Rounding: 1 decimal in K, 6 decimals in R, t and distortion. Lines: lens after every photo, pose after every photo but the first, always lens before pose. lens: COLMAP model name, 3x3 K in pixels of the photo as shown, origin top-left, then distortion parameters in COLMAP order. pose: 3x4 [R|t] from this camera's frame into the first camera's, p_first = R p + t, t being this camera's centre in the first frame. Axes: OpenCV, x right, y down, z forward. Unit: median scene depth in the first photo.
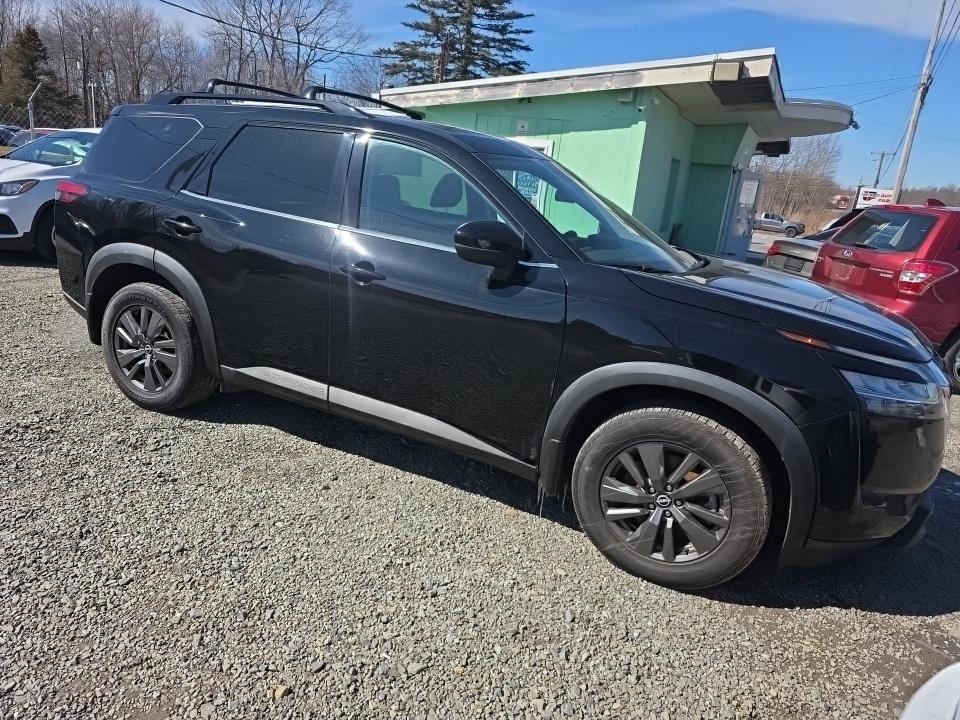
lens RADIAL K [[661.5, 0, 478.8], [0, 661.5, 360.4], [0, 0, 1]] dist [0.036155, -0.032238]
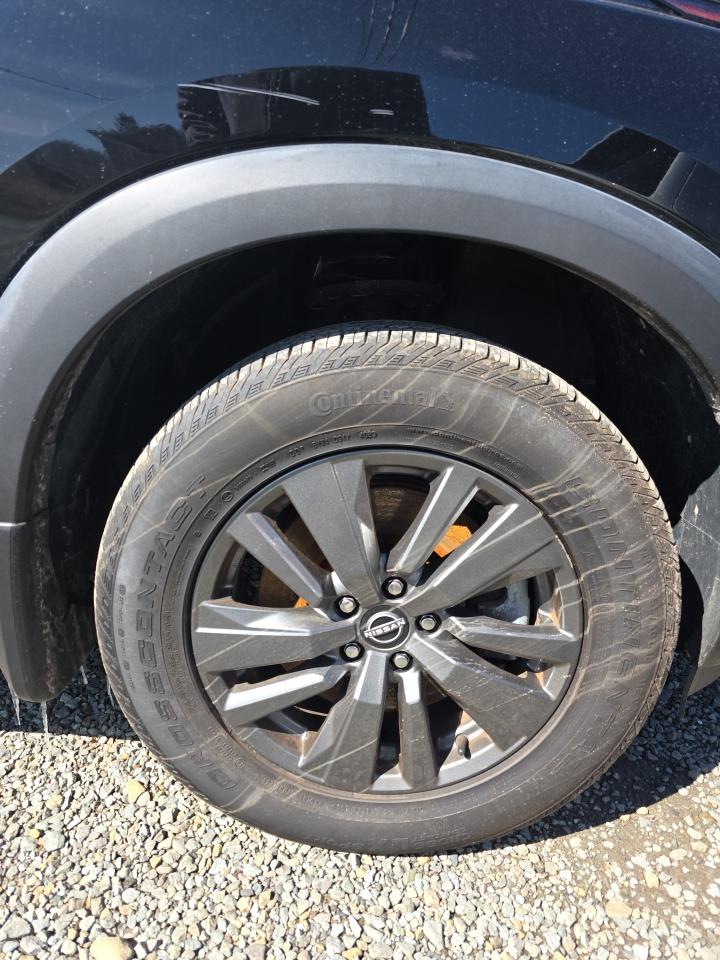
lens RADIAL K [[661.5, 0, 363.6], [0, 661.5, 476.3], [0, 0, 1]] dist [0.036155, -0.032238]
pose [[0.902354, -0.190179, 0.386767, 0.155267], [0.164532, 0.981420, 0.098714, 0.102434], [-0.398354, -0.025439, 0.916879, 0.703752]]
